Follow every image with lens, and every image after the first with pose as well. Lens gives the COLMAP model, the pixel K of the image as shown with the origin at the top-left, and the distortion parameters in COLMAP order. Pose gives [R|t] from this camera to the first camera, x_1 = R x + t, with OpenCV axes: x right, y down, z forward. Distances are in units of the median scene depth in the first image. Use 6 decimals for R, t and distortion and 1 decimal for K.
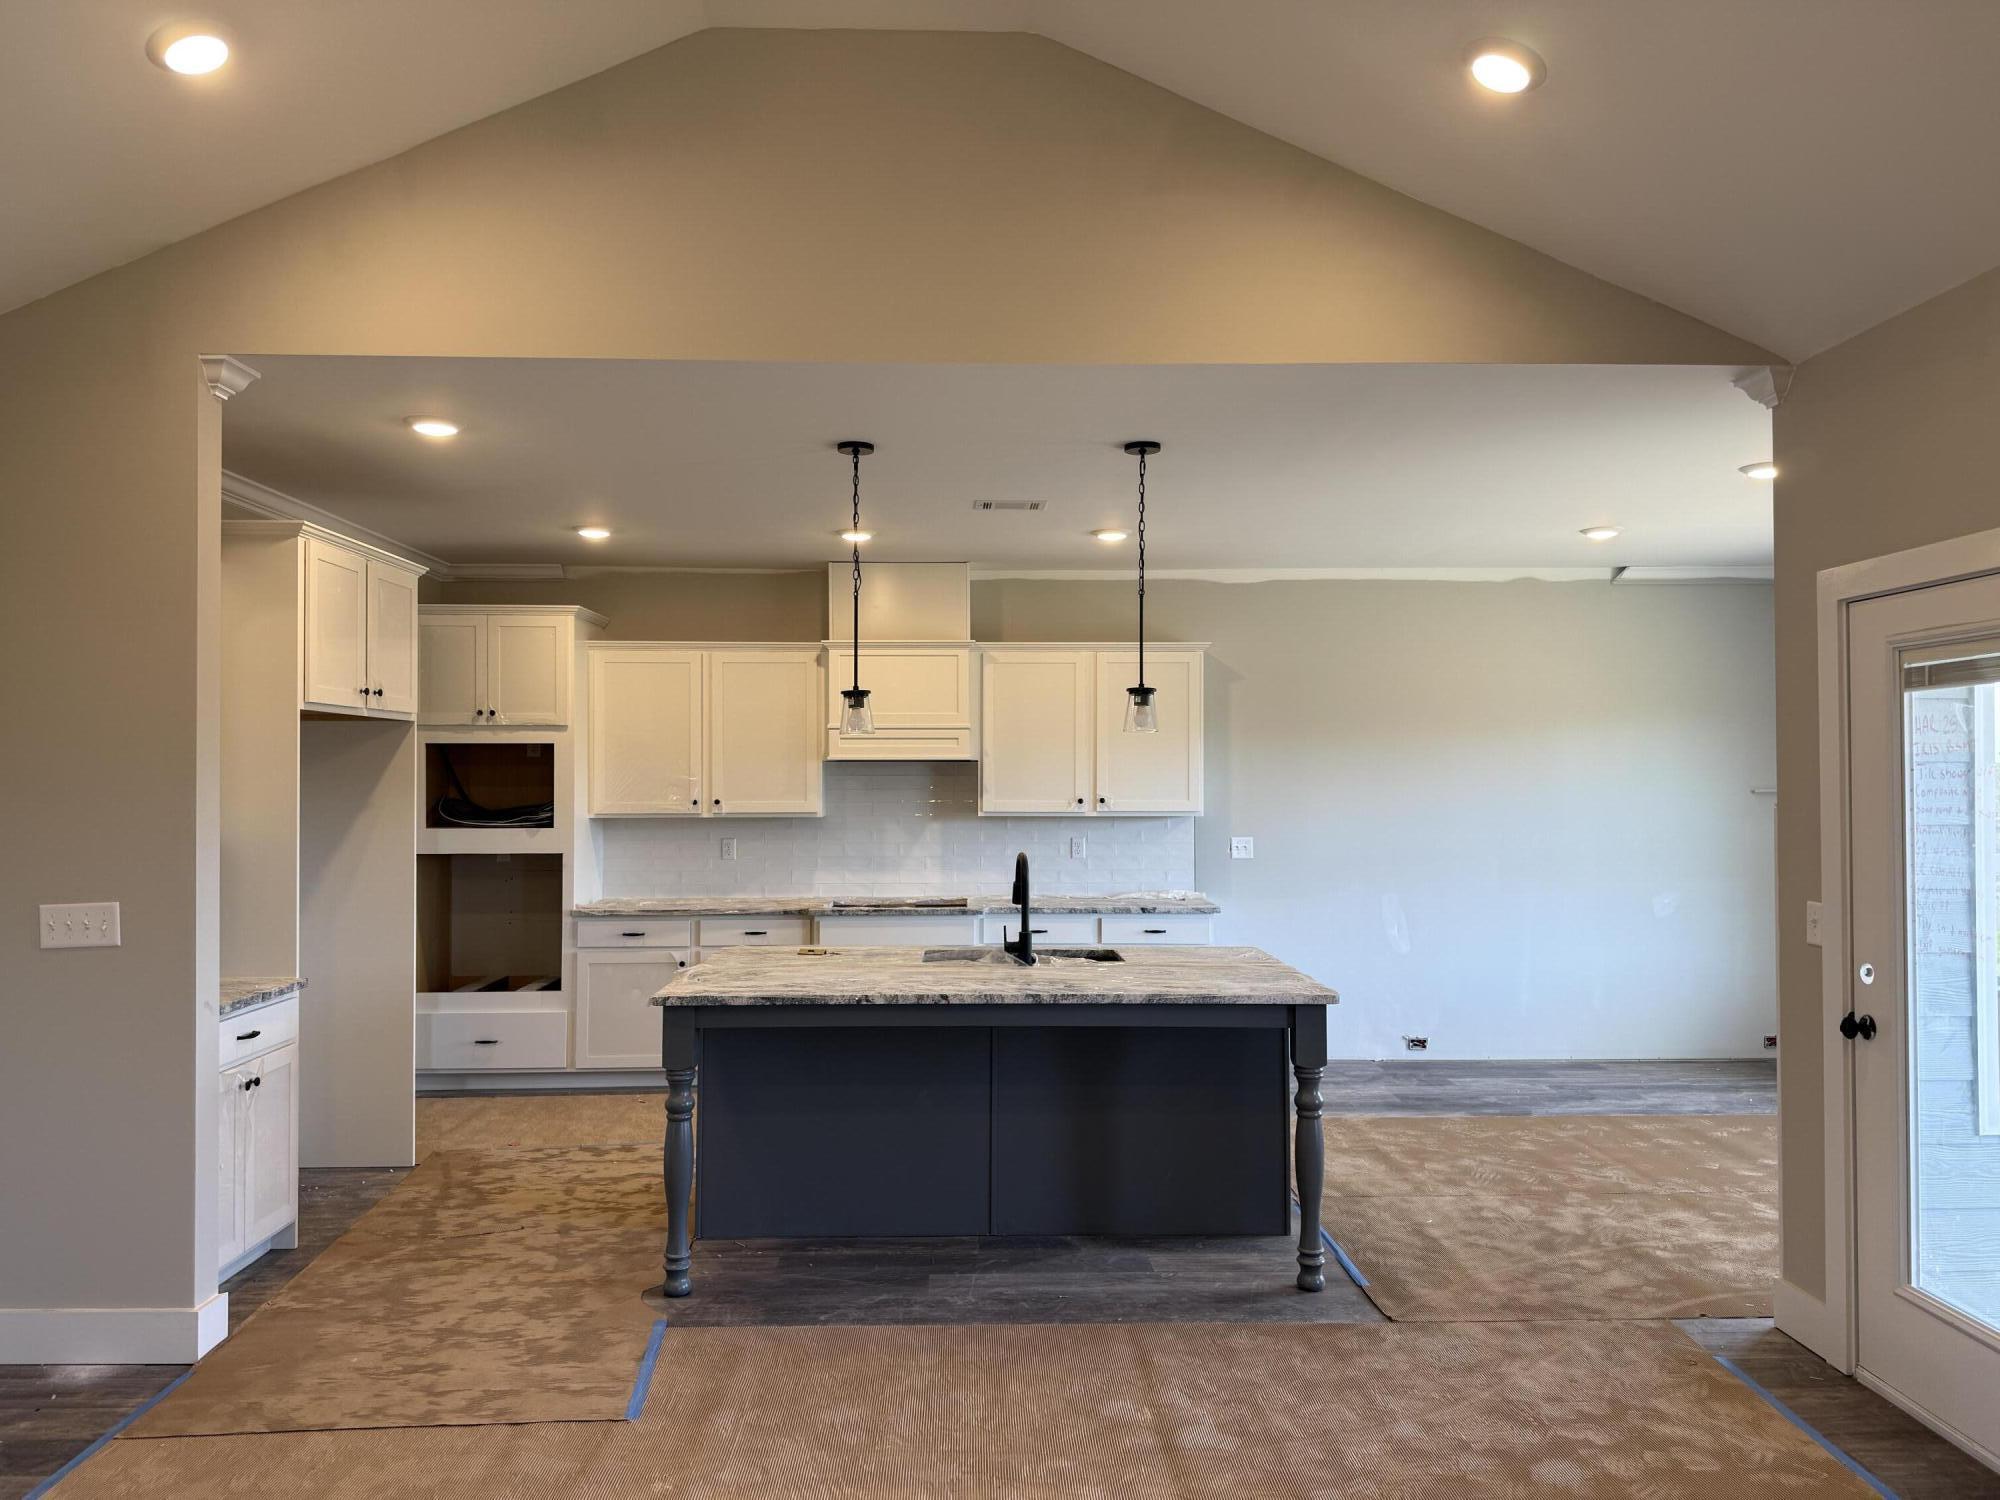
lens RADIAL K [[1409.9, 0, 1000.0], [0, 1409.9, 750.0], [0, 0, 1]] dist [0.097013, -0.133901]
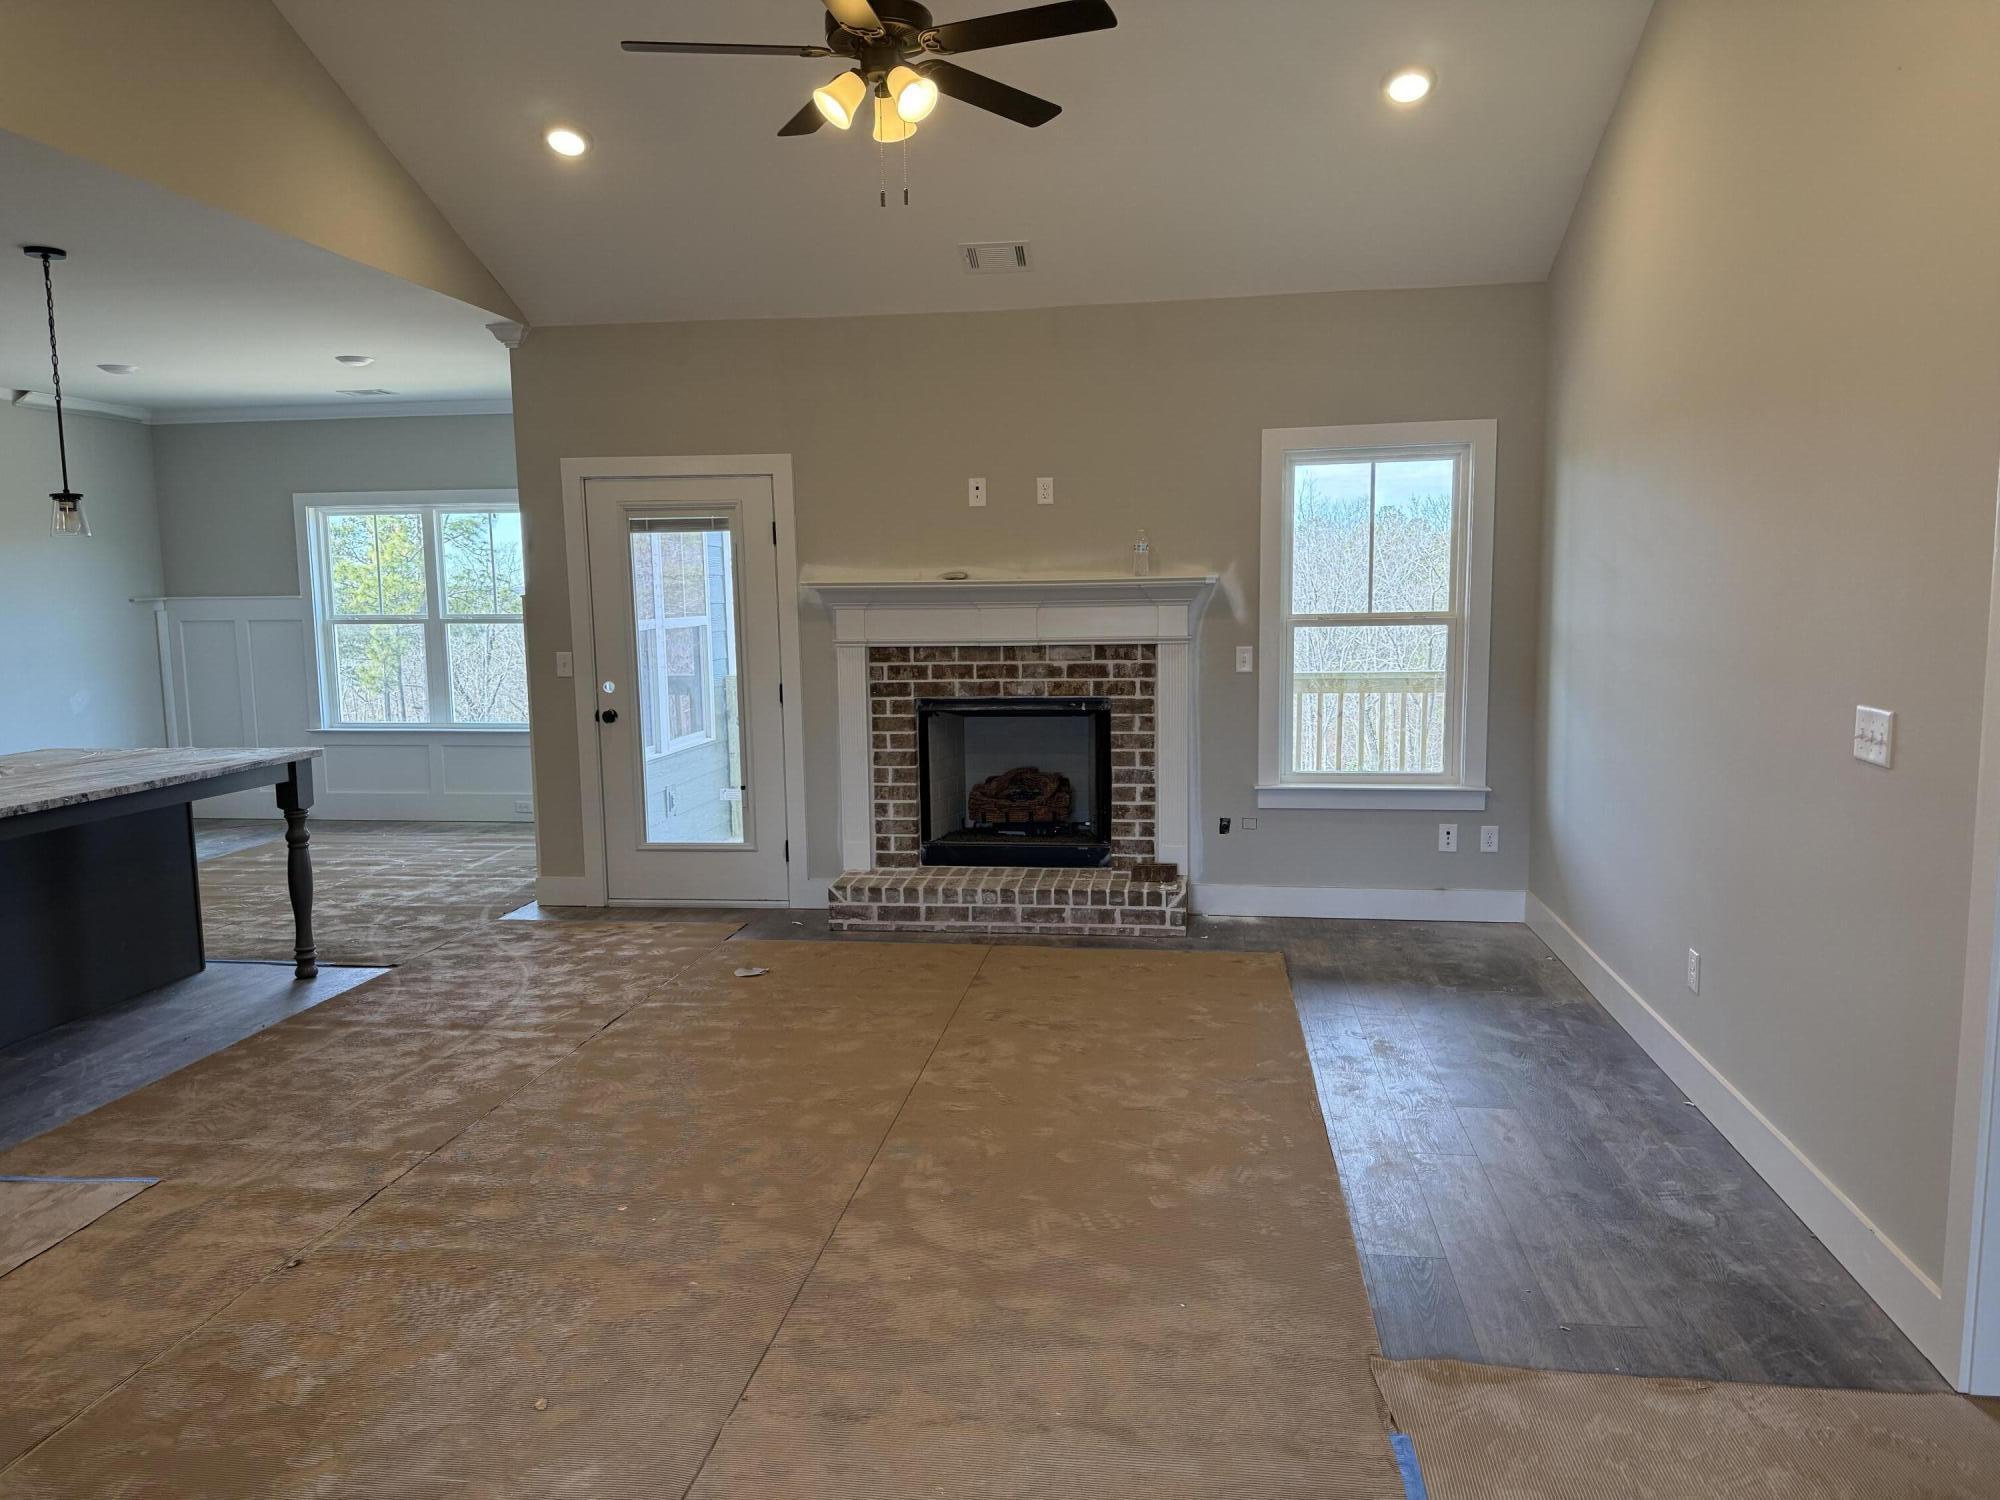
lens RADIAL K [[1400.7, 0, 1007.2], [0, 1400.7, 752.4], [0, 0, 1]] dist [0.064978, -0.075058]
pose [[0.160783, -0.117707, 0.979946, -0.570064], [-0.004773, 0.992759, 0.120029, 0.010676], [-0.986978, -0.023976, 0.159057, 0.108055]]
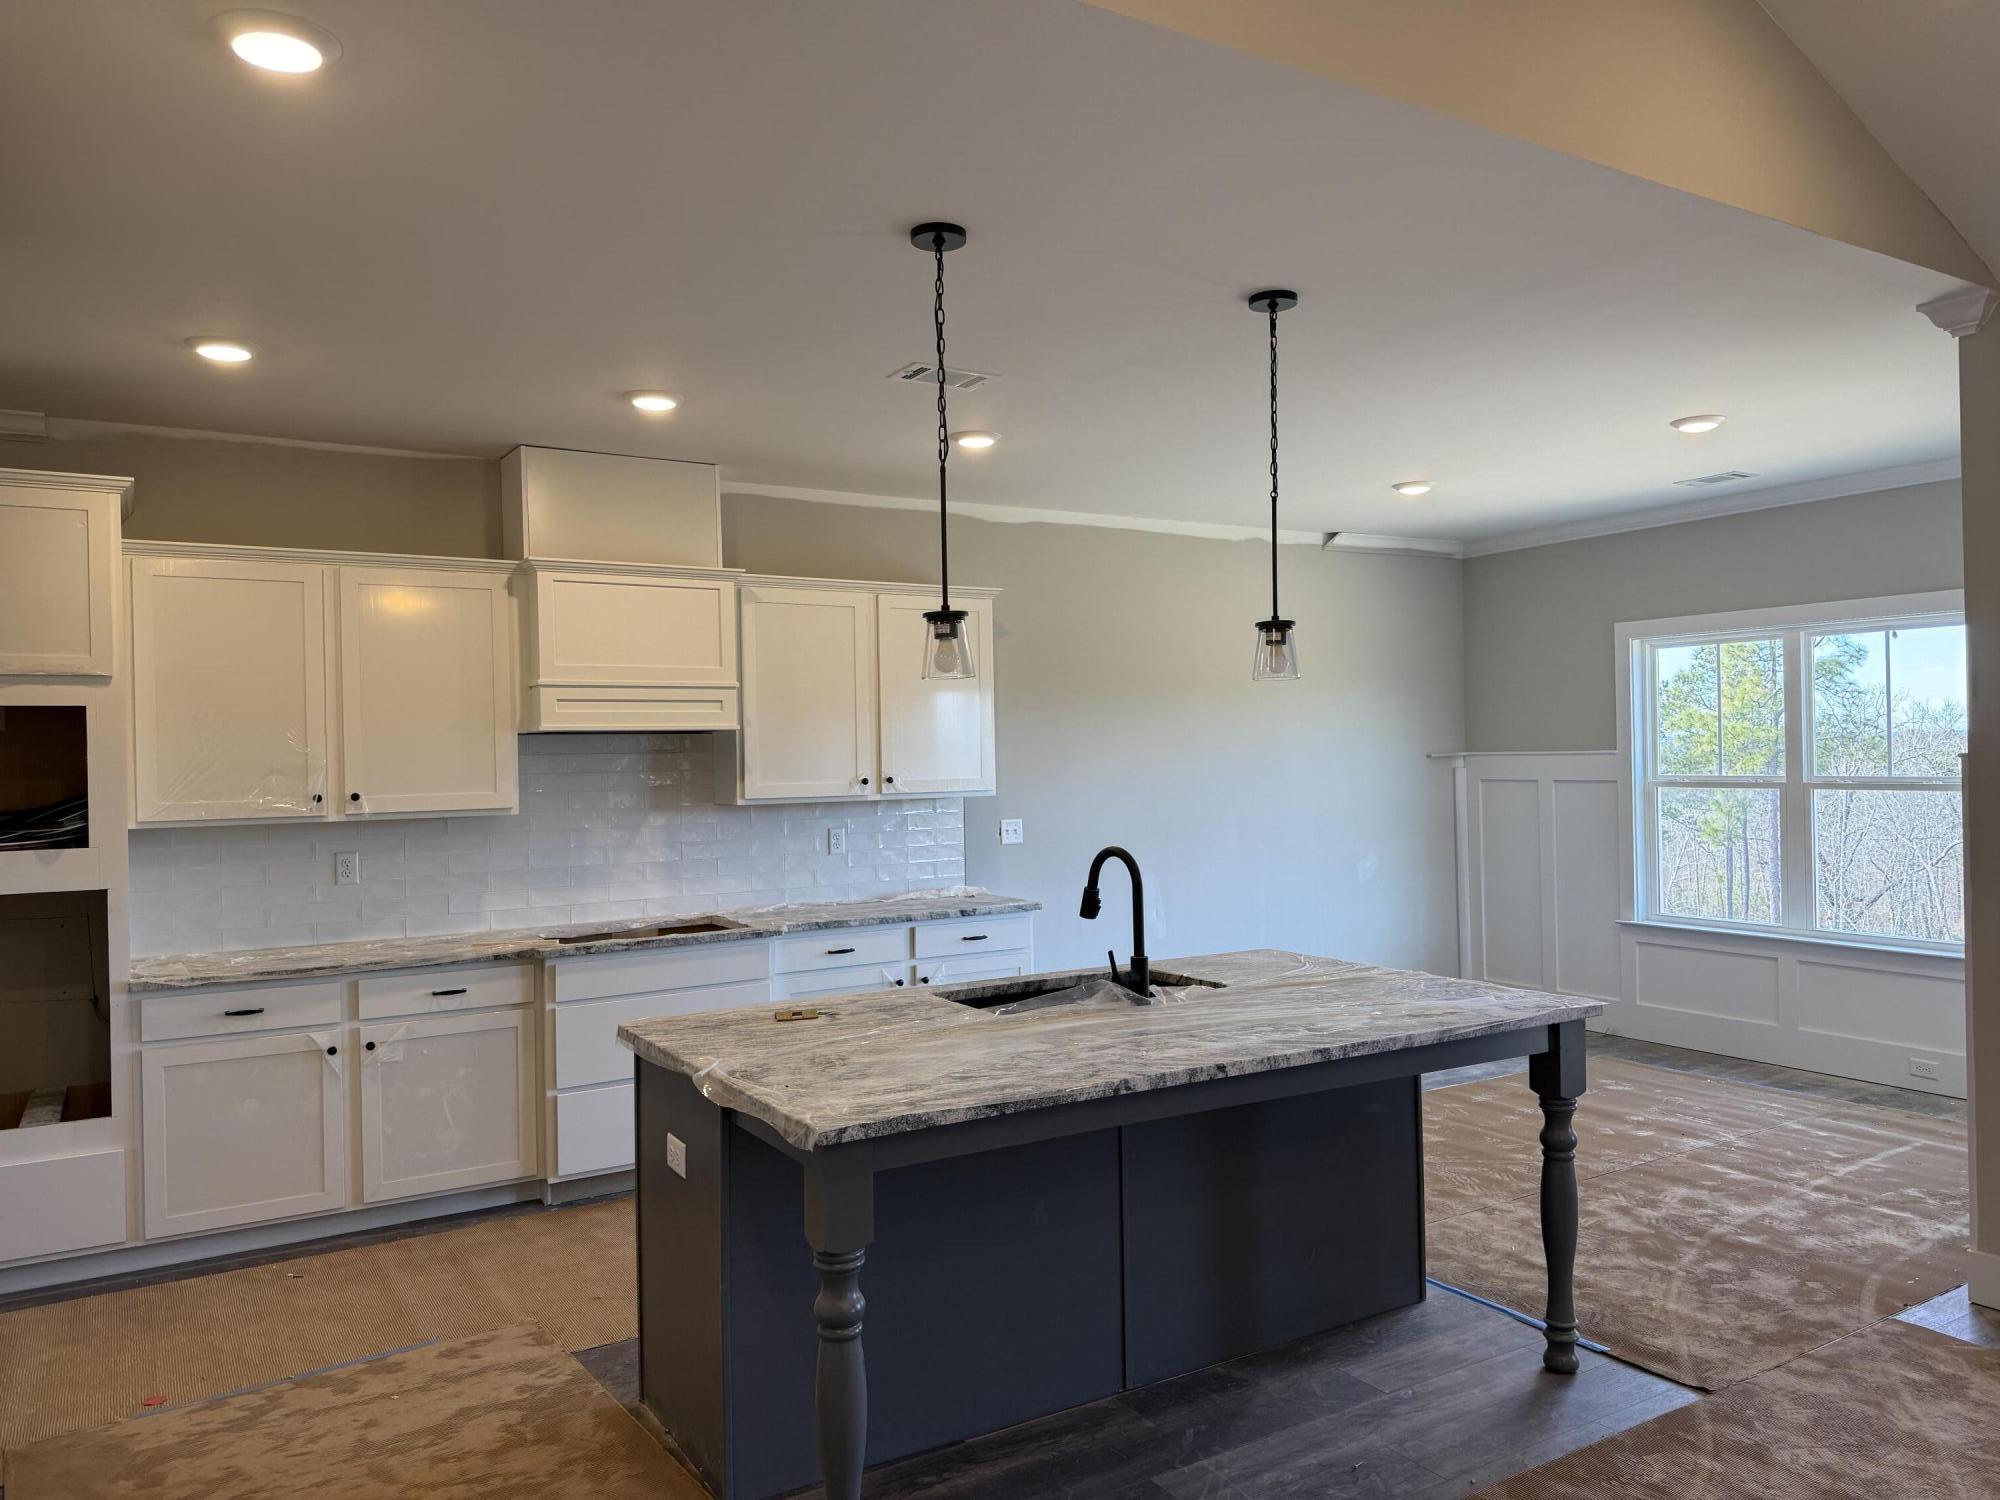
lens RADIAL K [[1400.7, 0, 1007.2], [0, 1400.7, 752.4], [0, 0, 1]] dist [0.064978, -0.075058]
pose [[0.865923, -0.014780, 0.499959, -0.277975], [0.008566, 0.999855, 0.014721, 0.009383], [-0.500104, -0.008464, 0.865924, 0.291063]]
